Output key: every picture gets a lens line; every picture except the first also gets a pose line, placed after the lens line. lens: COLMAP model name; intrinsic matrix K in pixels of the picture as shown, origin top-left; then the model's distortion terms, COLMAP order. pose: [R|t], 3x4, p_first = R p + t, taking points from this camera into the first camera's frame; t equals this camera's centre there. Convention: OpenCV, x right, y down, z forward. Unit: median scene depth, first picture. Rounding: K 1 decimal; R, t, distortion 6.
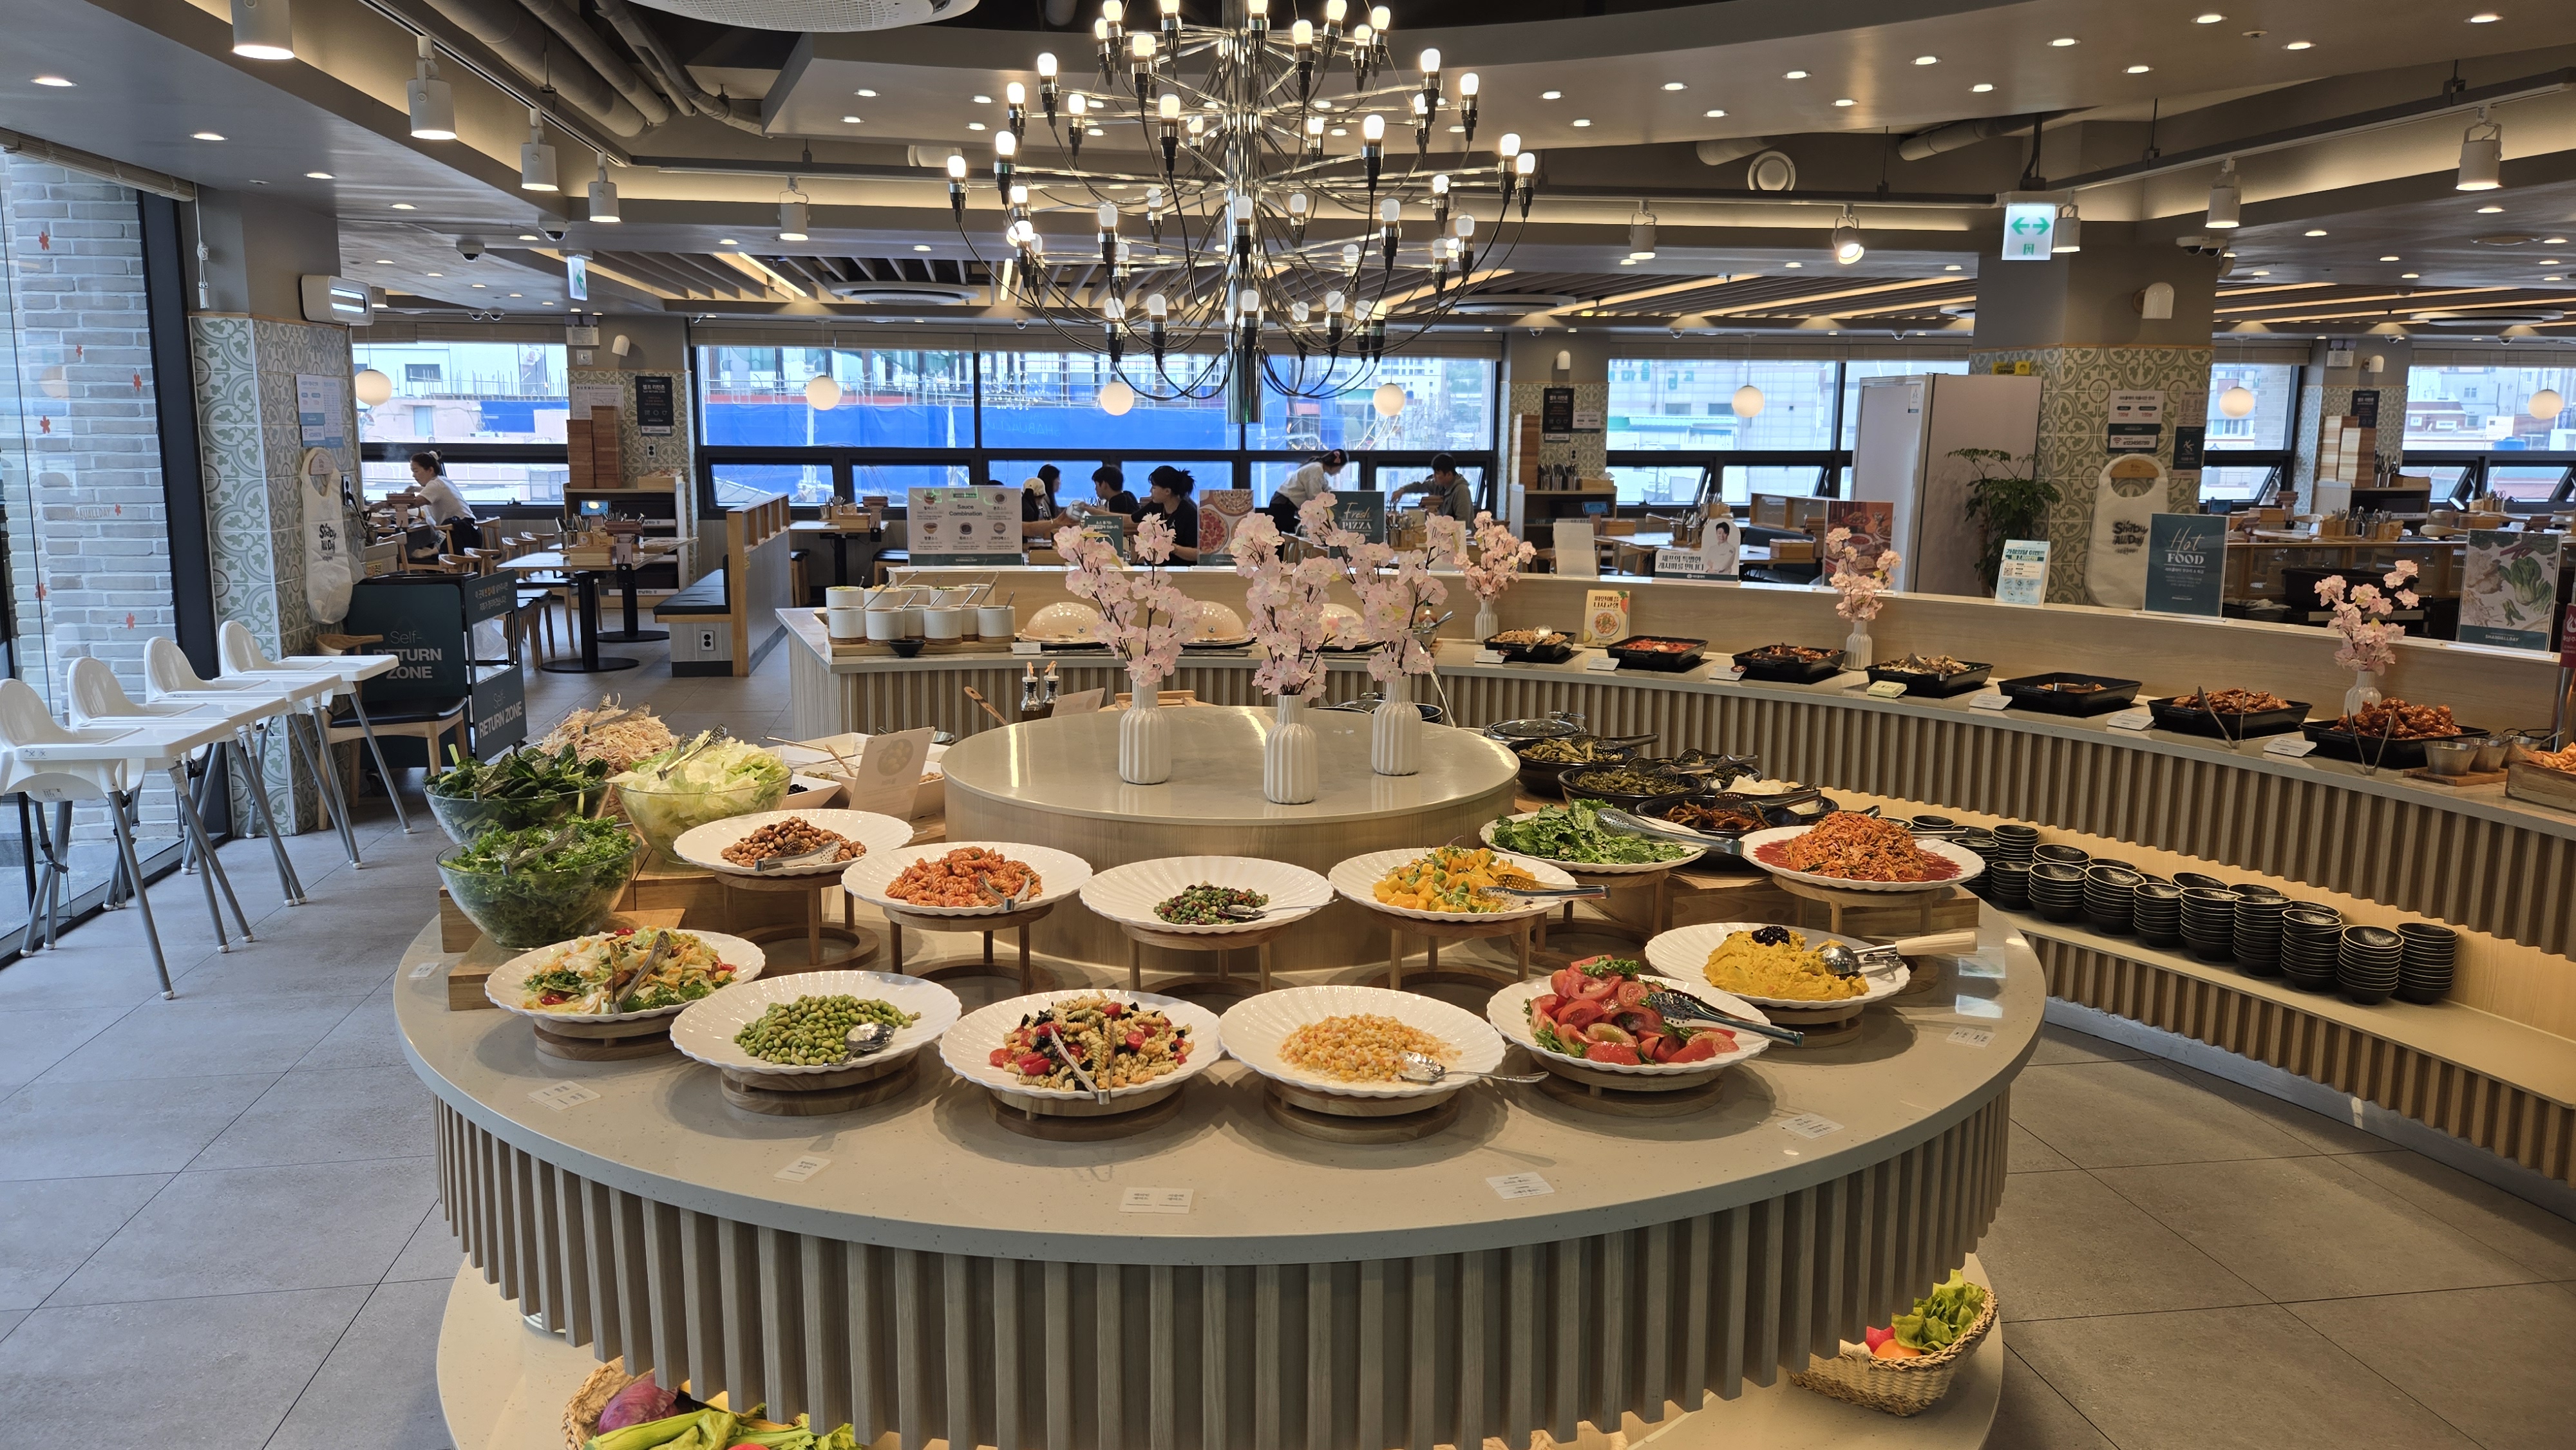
lens RADIAL K [[1741.9, 0, 1227.5], [0, 1741.9, 672.9], [0, 0, 1]] dist [0.066940, -0.058057]
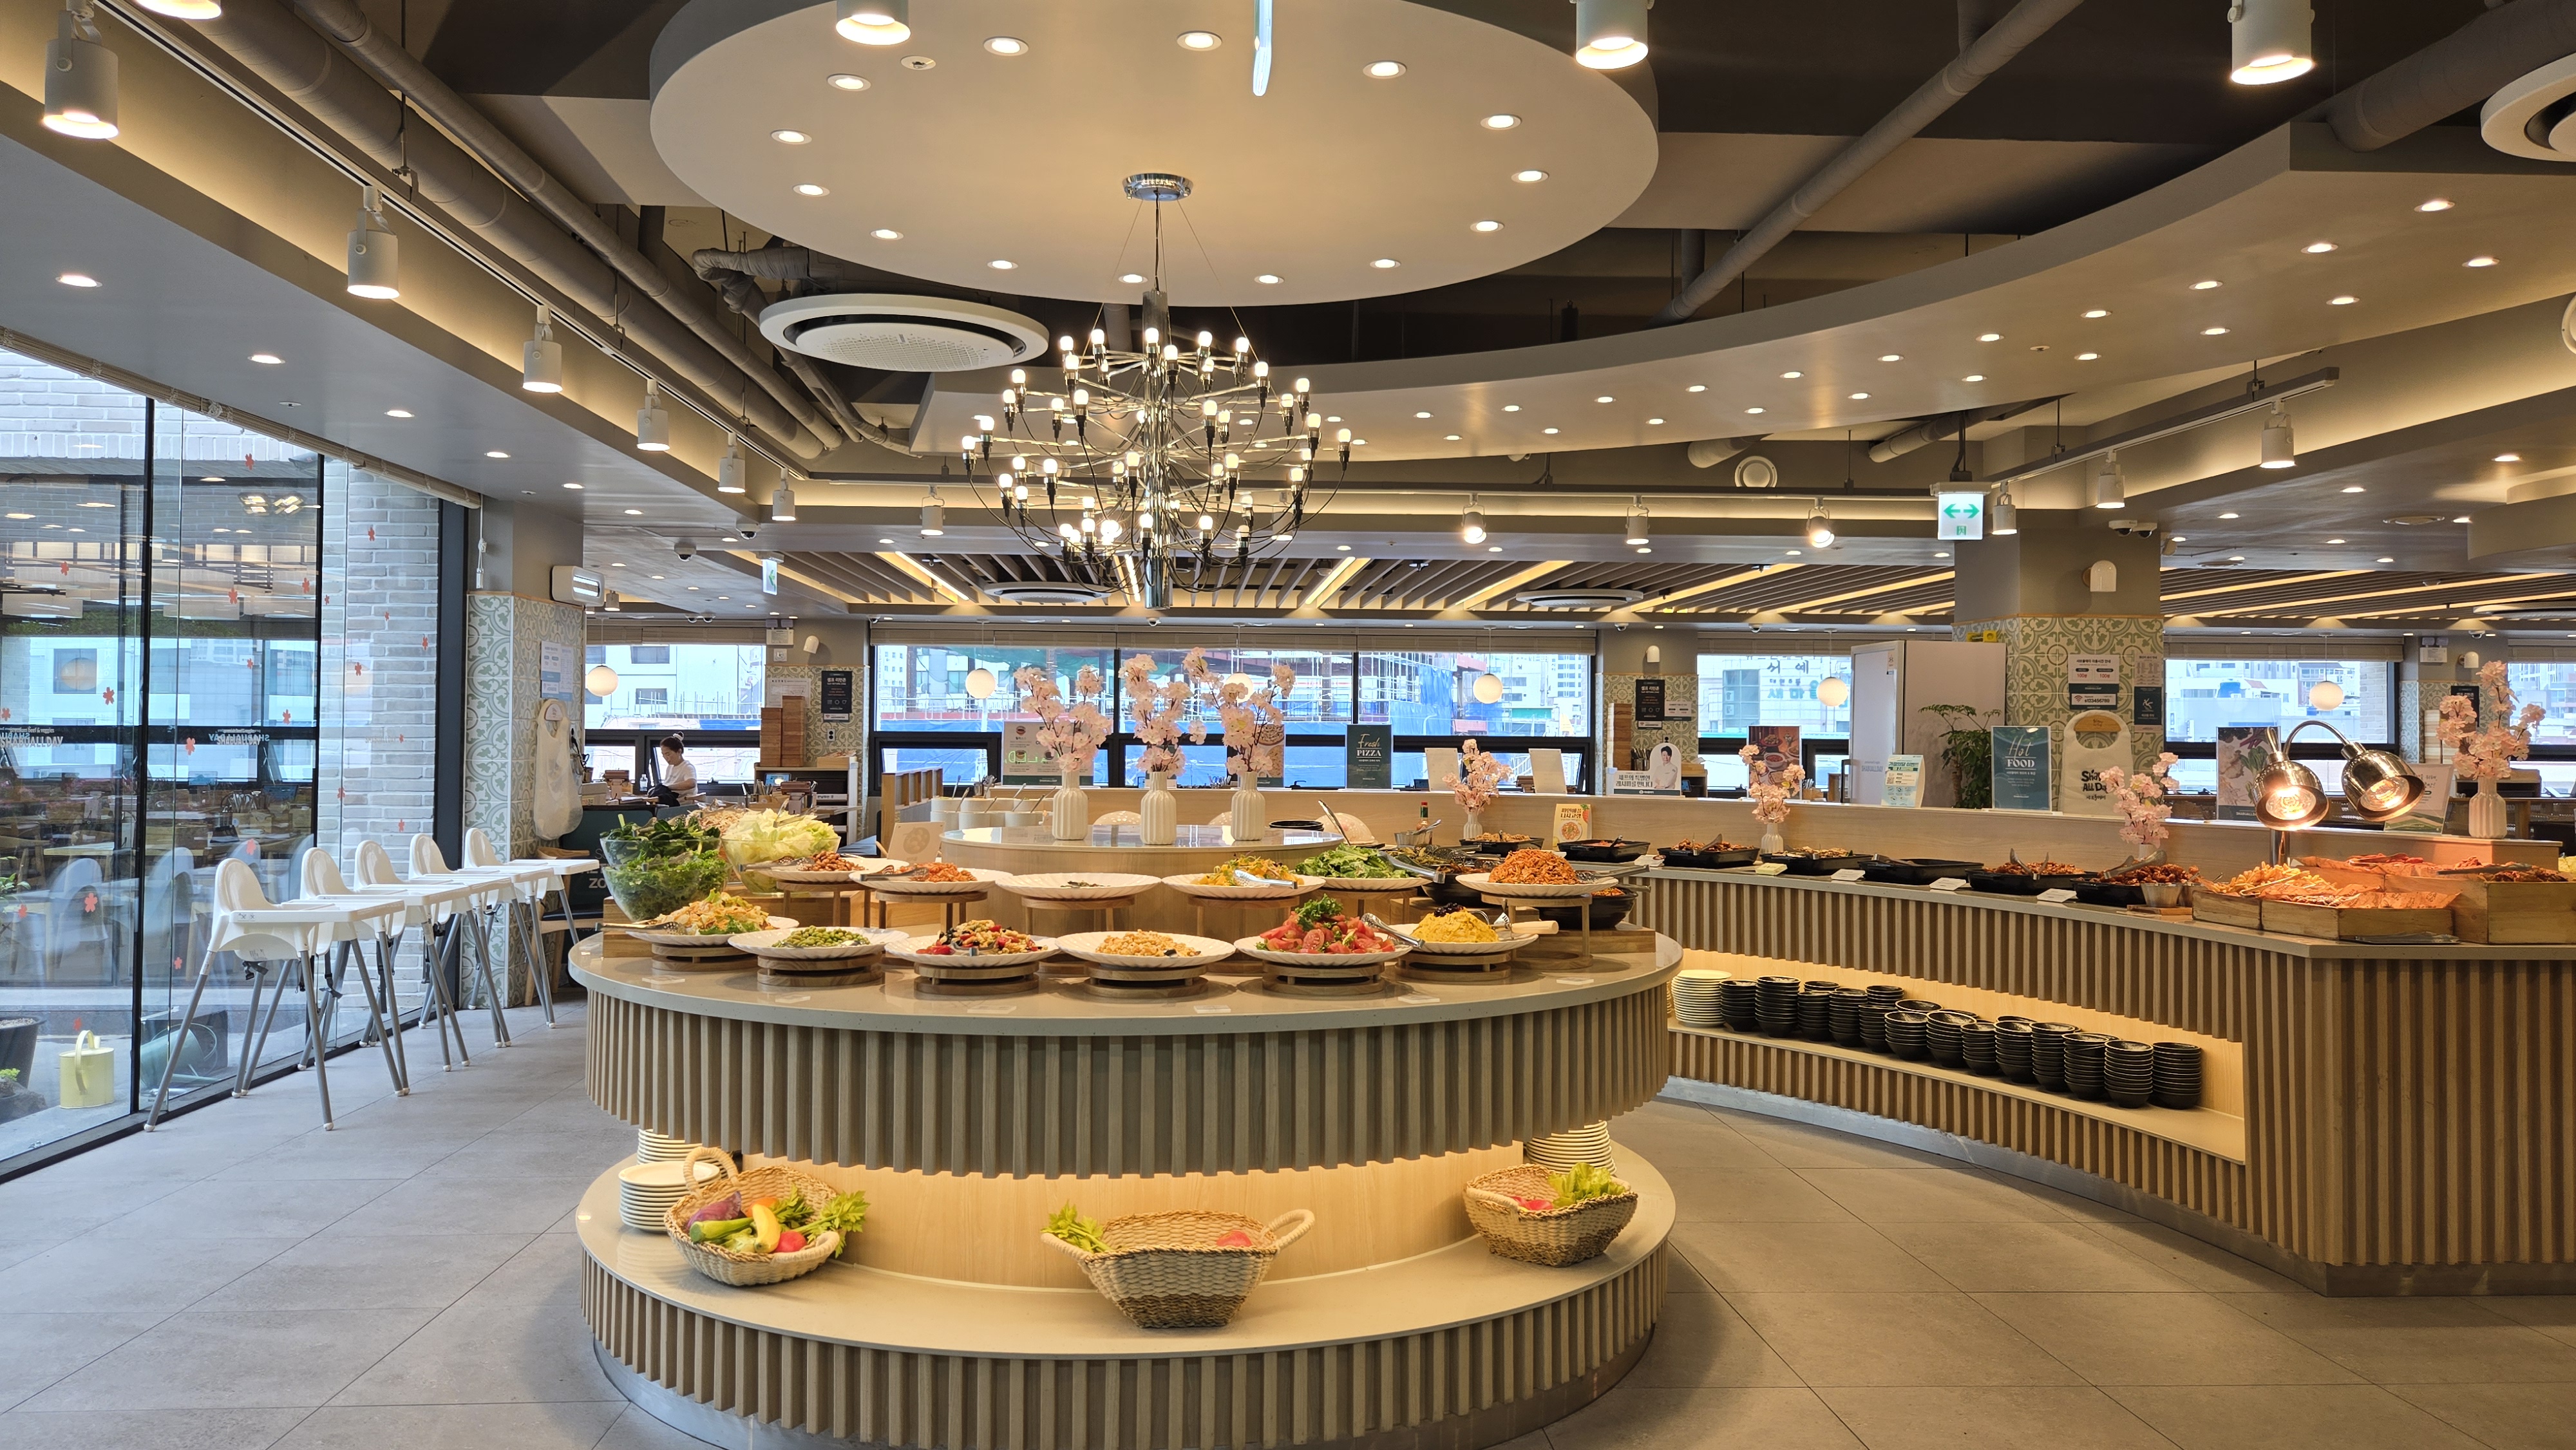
lens RADIAL K [[1769.0, 0, 1229.0], [0, 1769.0, 691.9], [0, 0, 1]] dist [0.079660, -0.072580]
pose [[0.993889, -0.001360, -0.110374, 0.100541], [-0.018201, 0.984218, -0.176021, 0.080175], [0.108871, 0.176954, 0.978179, -0.186644]]
